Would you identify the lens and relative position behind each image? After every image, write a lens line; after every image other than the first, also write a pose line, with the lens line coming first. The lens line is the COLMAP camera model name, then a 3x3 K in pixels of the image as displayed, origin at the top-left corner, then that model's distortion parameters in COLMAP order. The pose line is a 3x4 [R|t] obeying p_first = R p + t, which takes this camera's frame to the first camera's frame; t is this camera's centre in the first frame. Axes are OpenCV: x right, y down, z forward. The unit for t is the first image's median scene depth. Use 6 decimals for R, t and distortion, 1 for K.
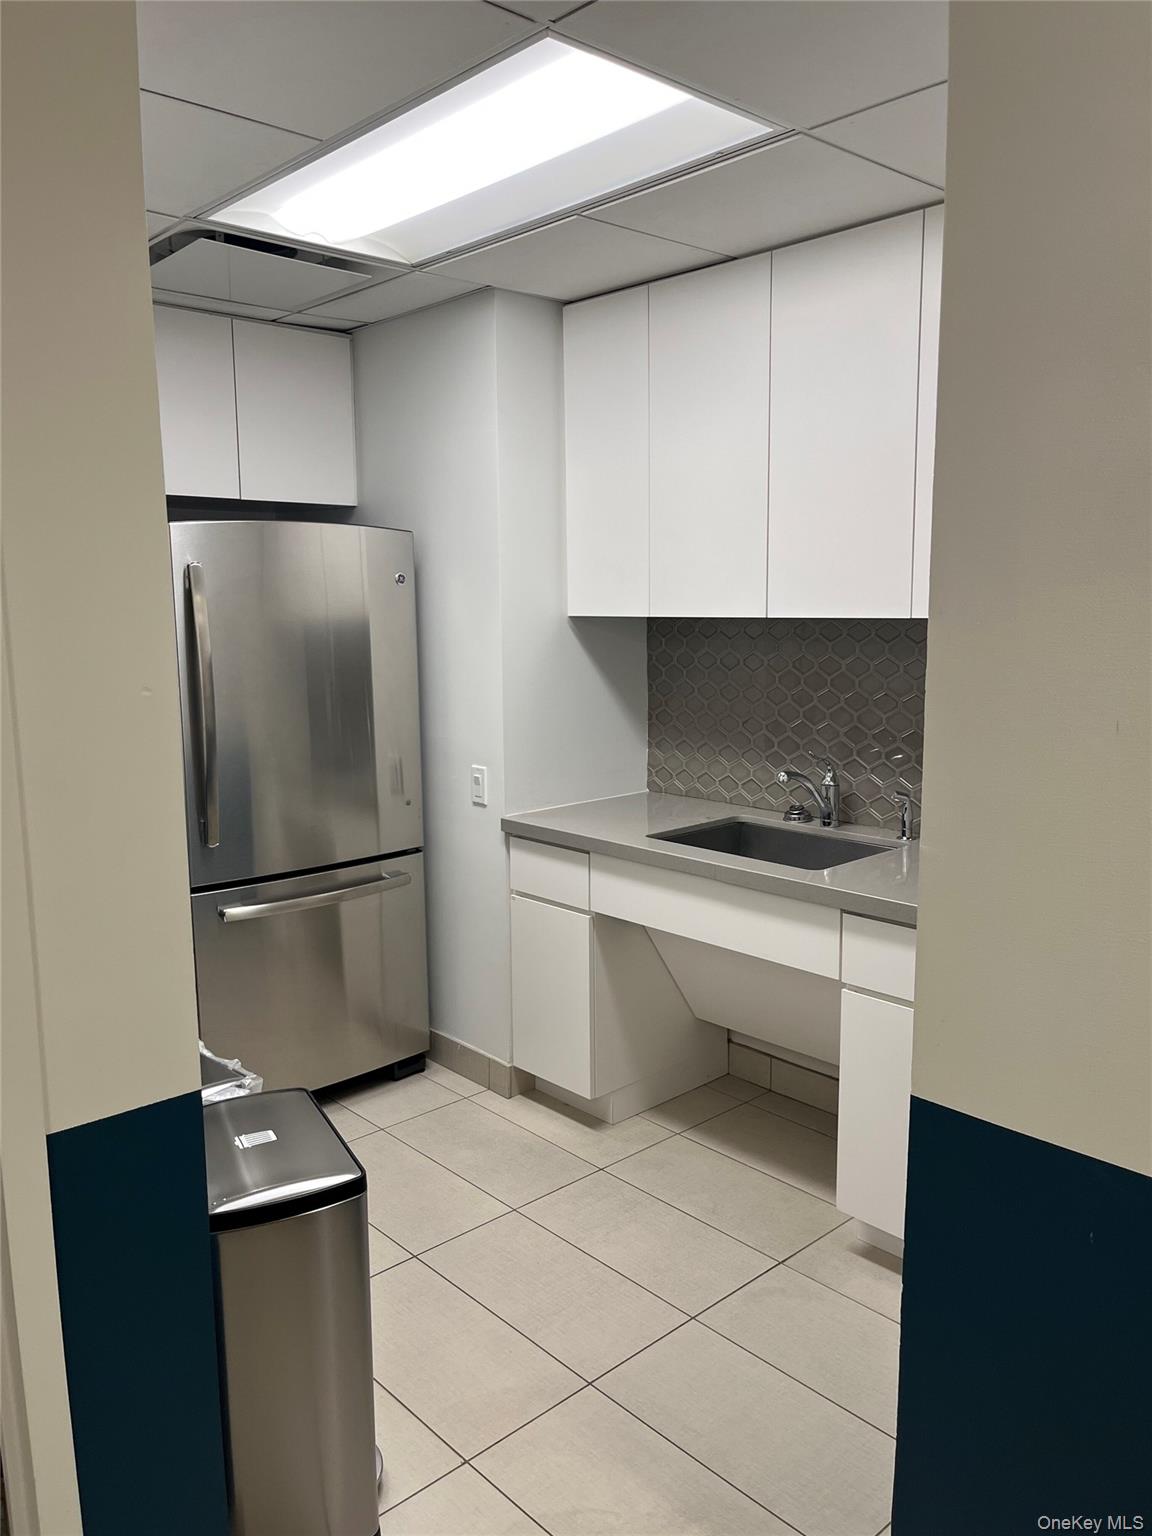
lens RADIAL K [[1174.3, 0, 576.0], [0, 1174.3, 768.0], [0, 0, 1]] dist [-0.022568, -0.007030]
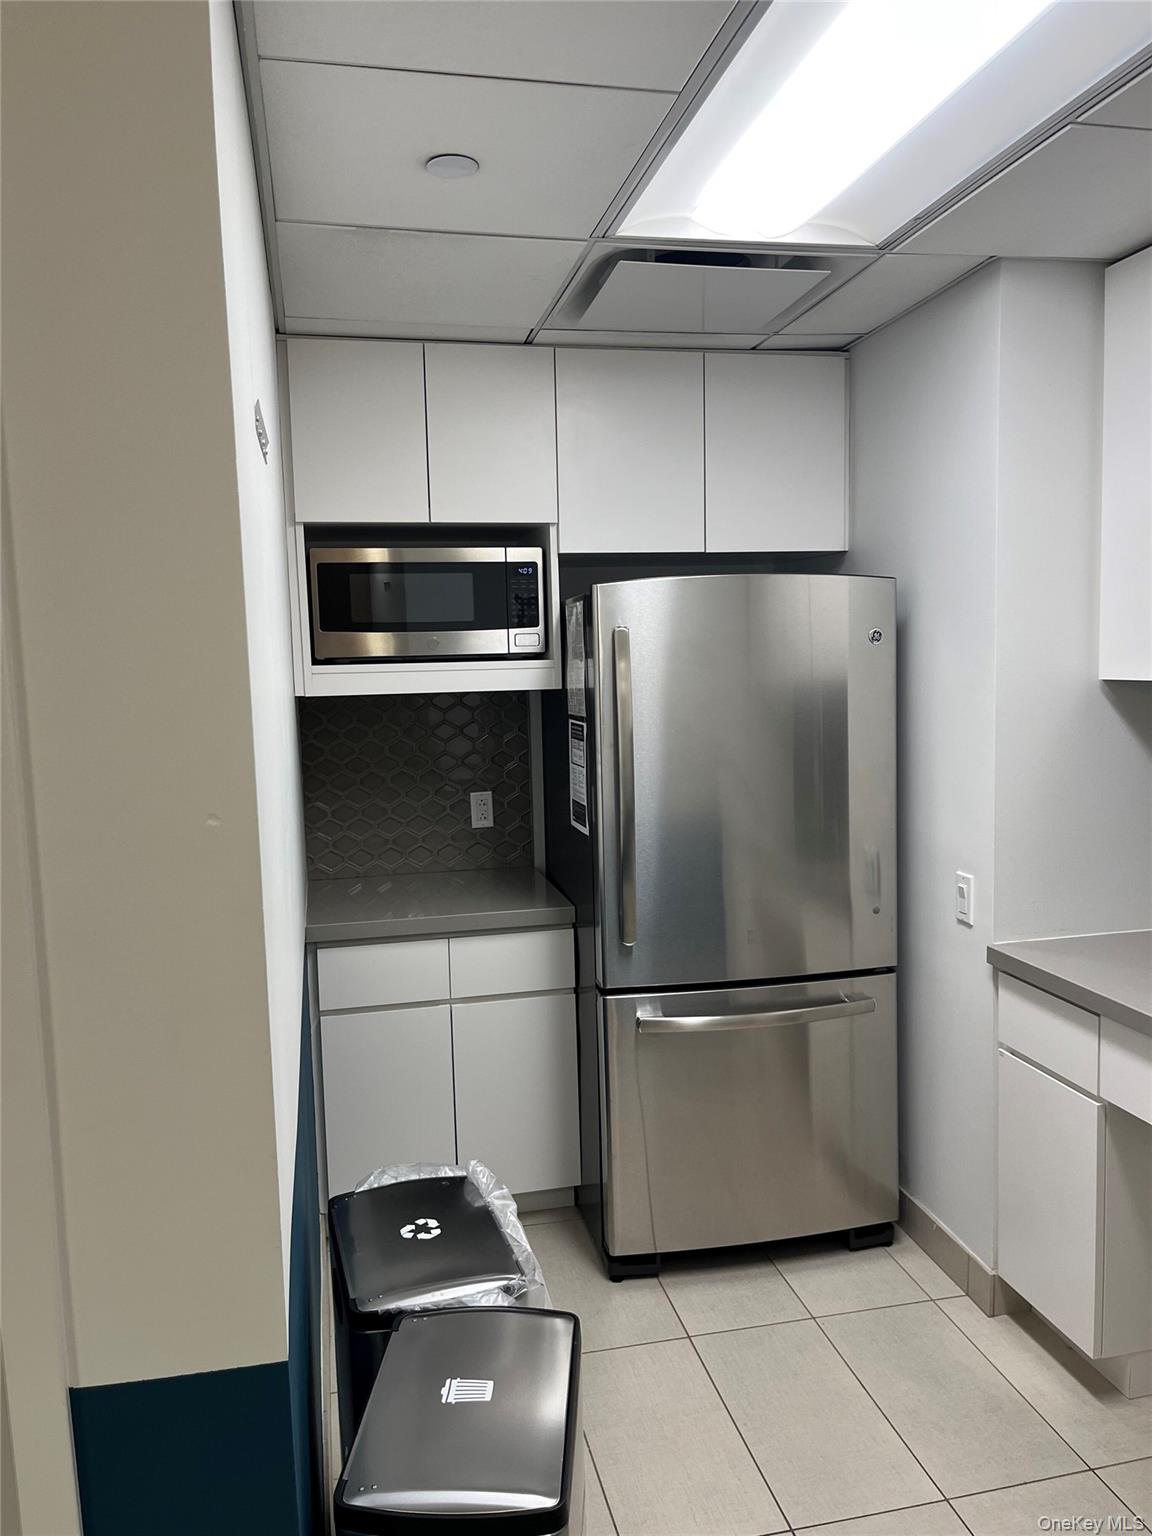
lens RADIAL K [[1157.3, 0, 533.0], [0, 1157.3, 759.8], [0, 0, 1]] dist [0.007548, -0.036030]
pose [[0.846432, 0.028161, -0.531751, 0.078968], [-0.053165, 0.998080, -0.031769, -0.036689], [0.529836, 0.055161, 0.846305, 0.195163]]
